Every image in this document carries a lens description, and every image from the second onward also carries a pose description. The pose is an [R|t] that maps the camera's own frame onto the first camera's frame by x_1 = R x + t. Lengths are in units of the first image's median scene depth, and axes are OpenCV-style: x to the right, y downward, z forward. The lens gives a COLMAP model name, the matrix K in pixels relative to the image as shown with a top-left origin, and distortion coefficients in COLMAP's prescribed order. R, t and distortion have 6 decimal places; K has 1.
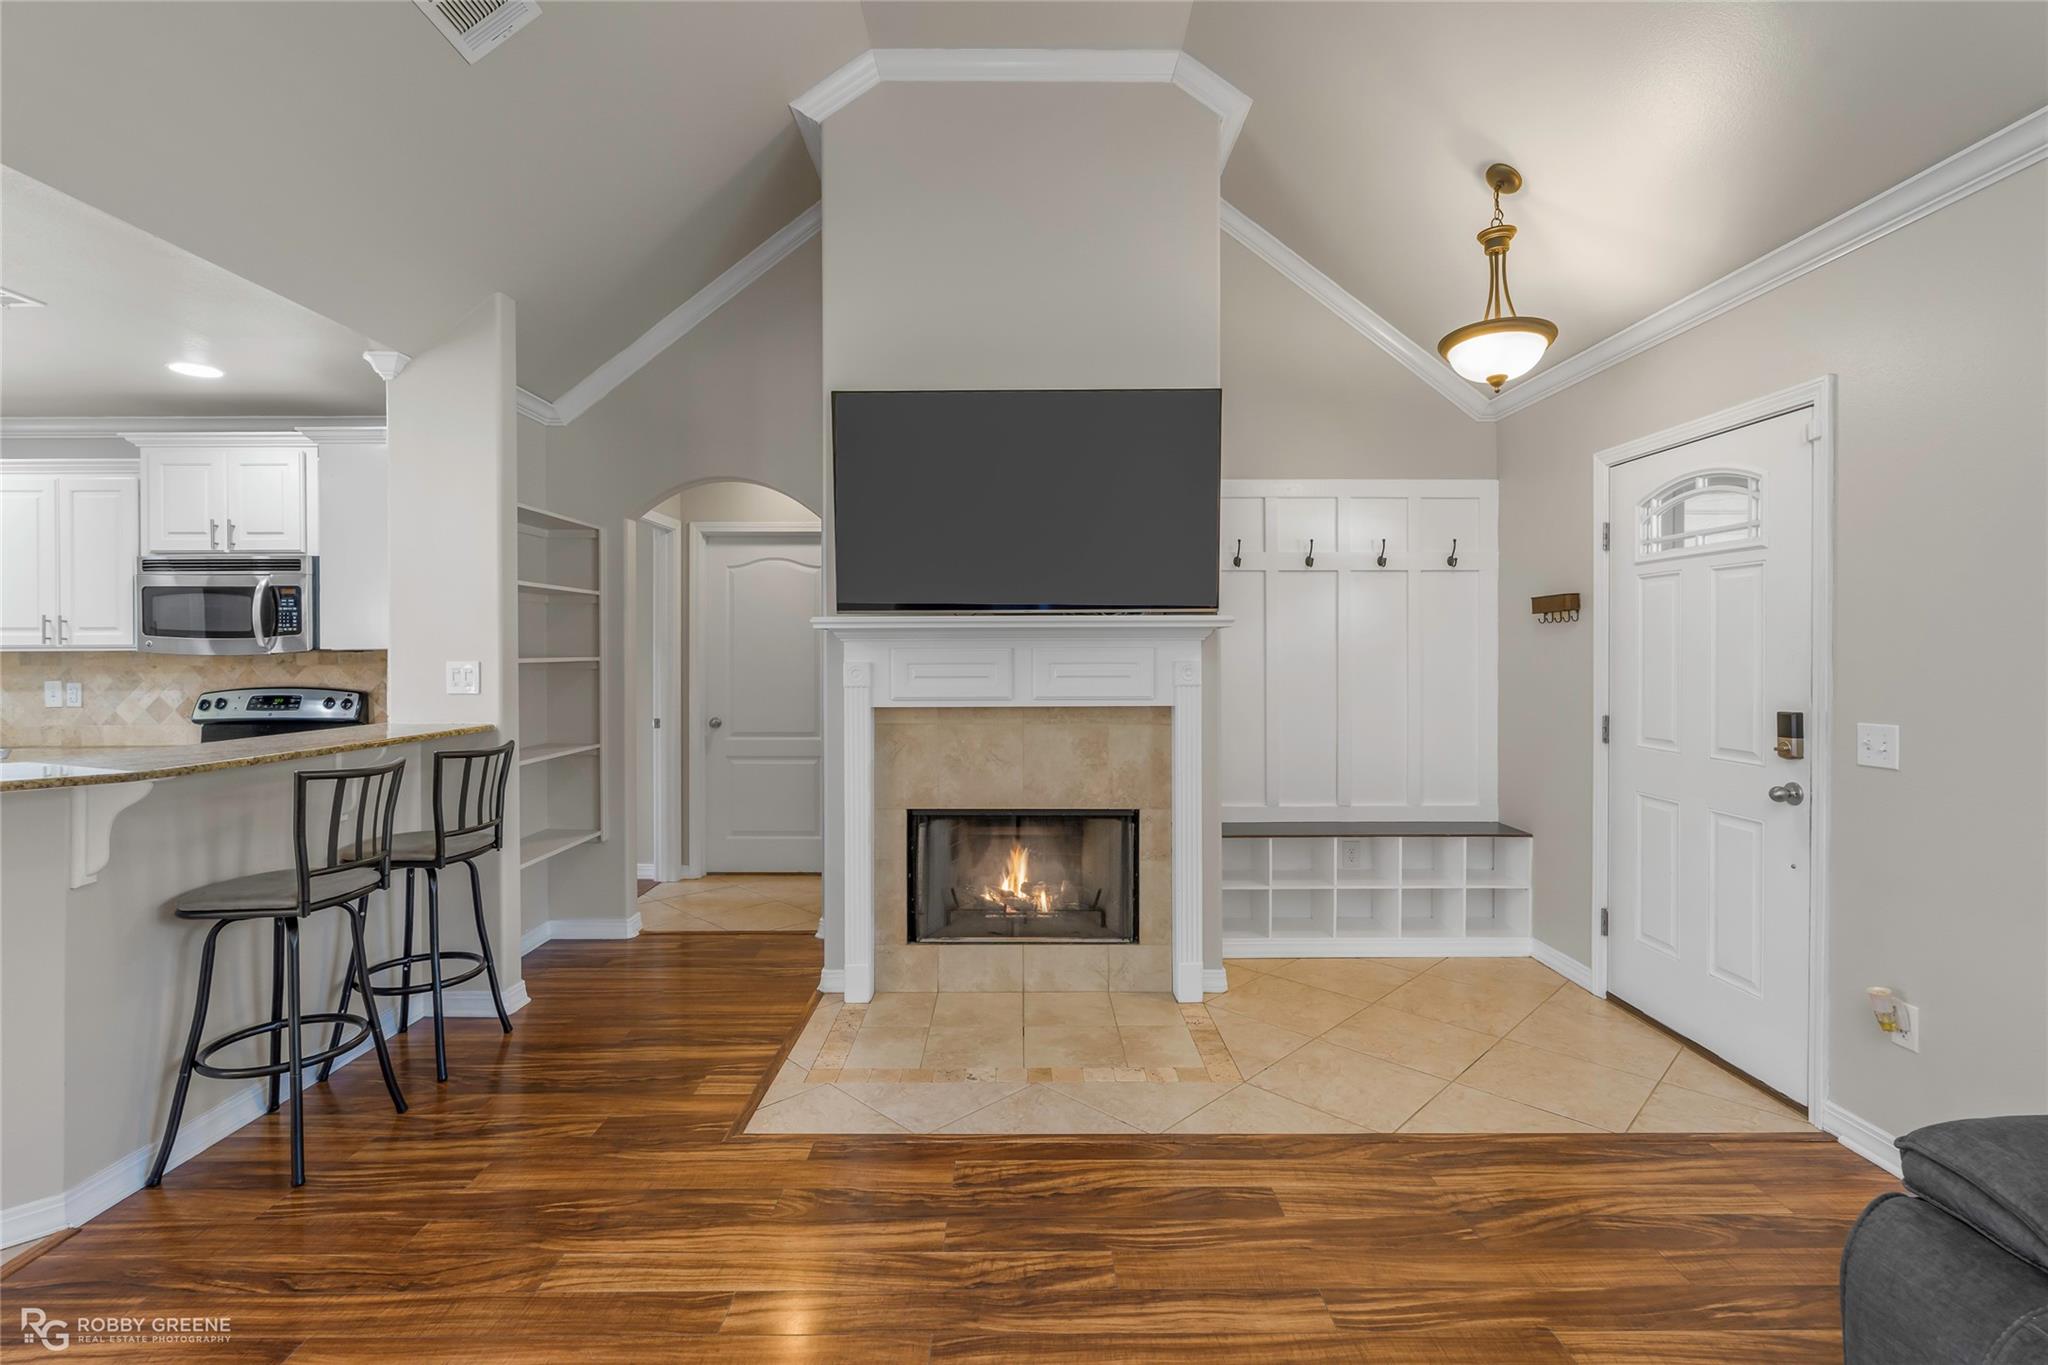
lens RADIAL K [[921.6, 0, 1018.2], [0, 921.6, 675.1], [0, 0, 1]] dist [0.001264, 0.000199]
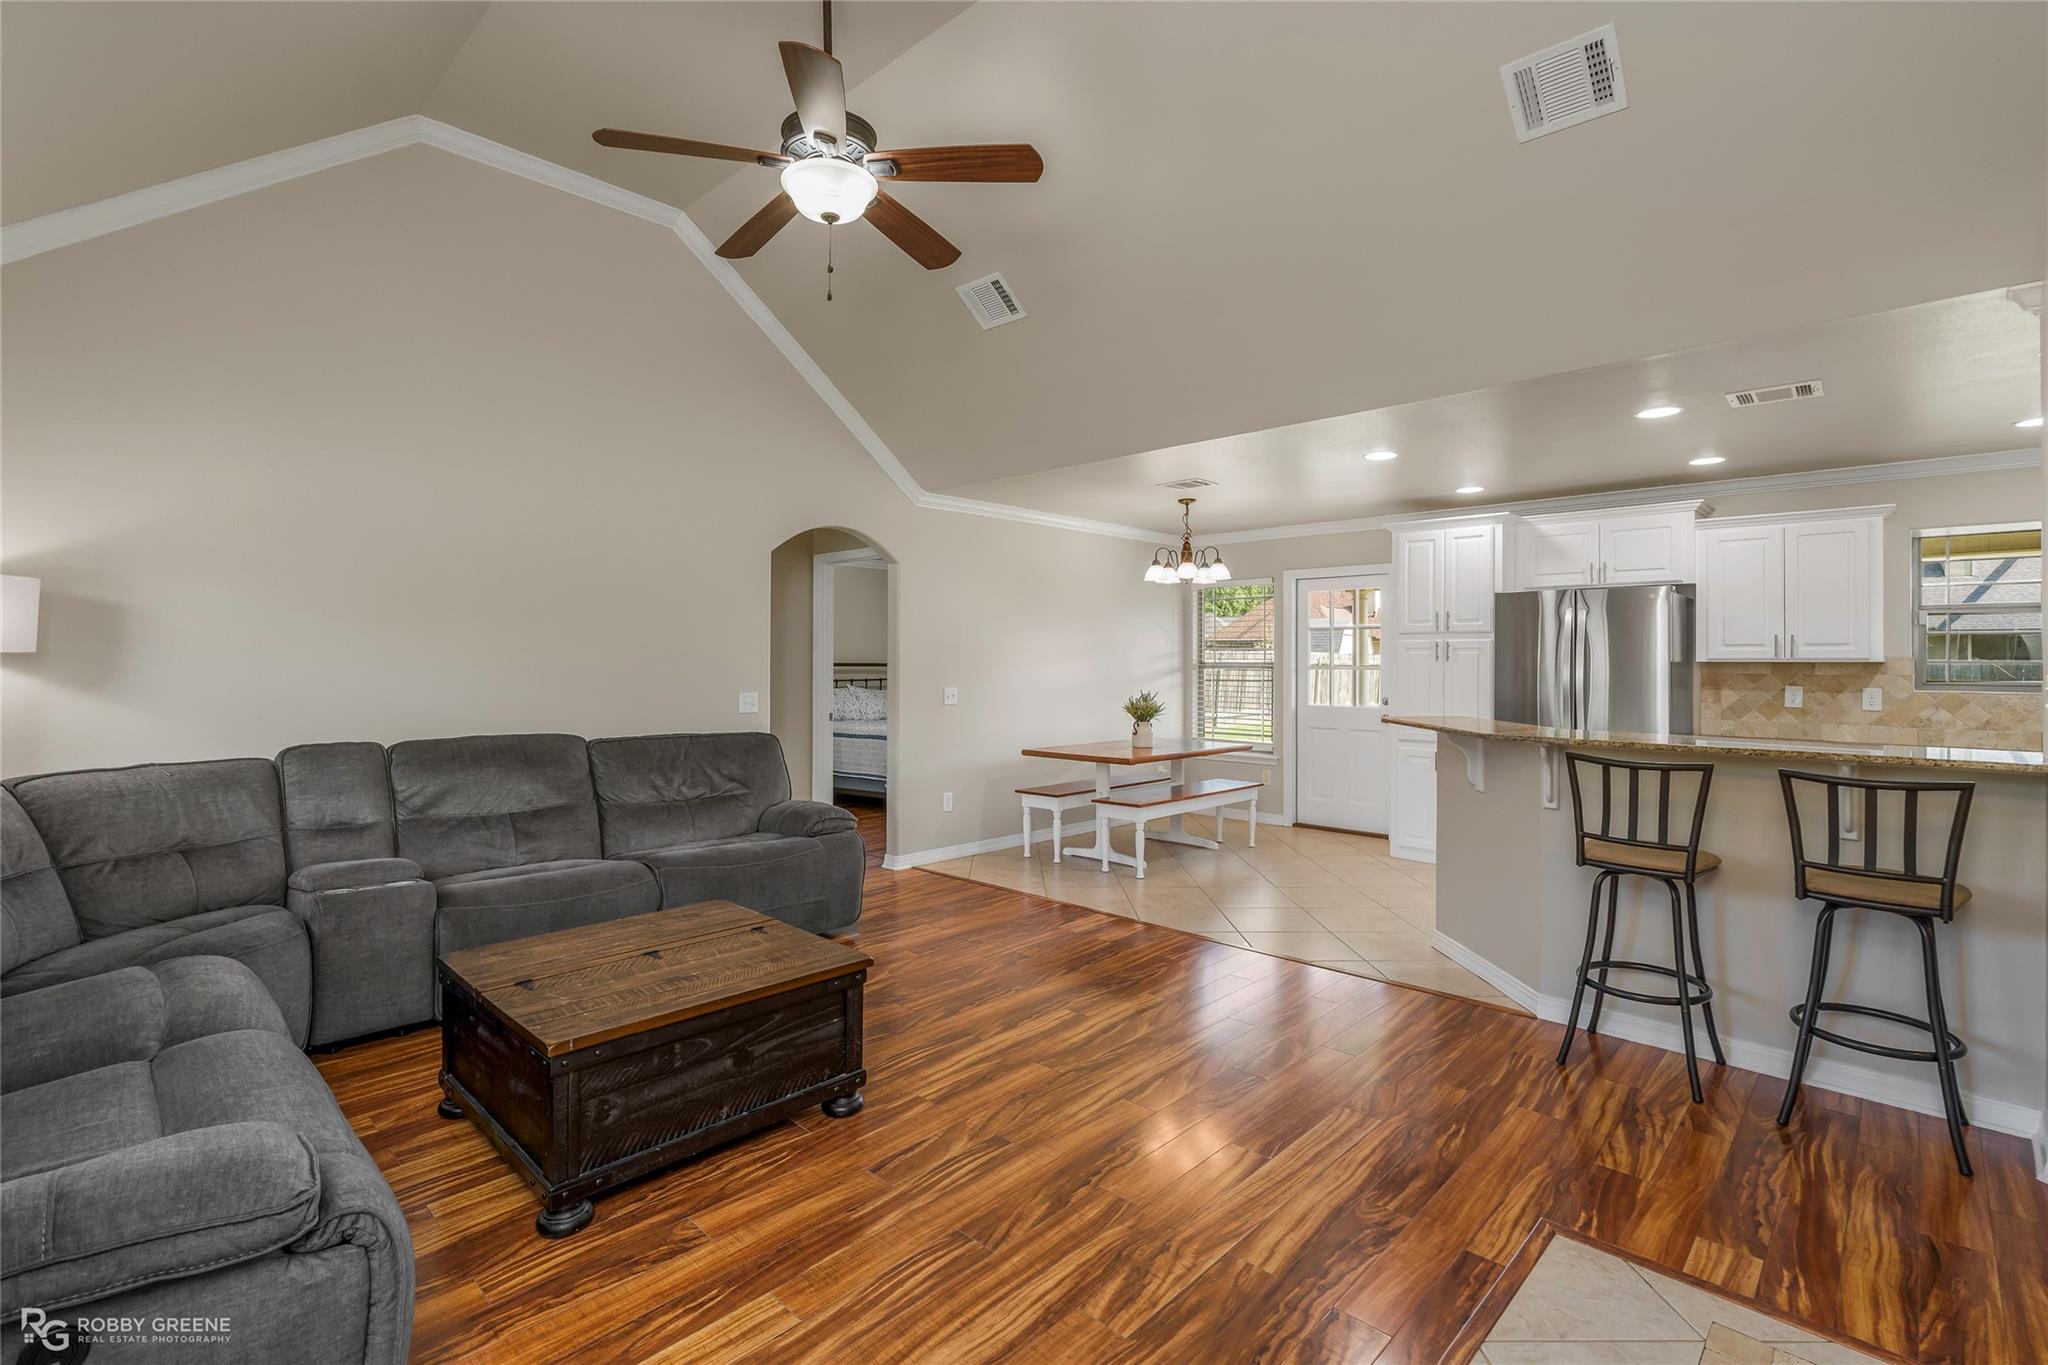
lens RADIAL K [[921.6, 0, 1020.3], [0, 921.6, 674.1], [0, 0, 1]] dist [0.001264, 0.000199]
pose [[-0.699990, 0.005388, -0.714132, 0.830298], [-0.015286, 0.999629, 0.022525, -0.028779], [0.713989, 0.026683, -0.699649, 1.591530]]
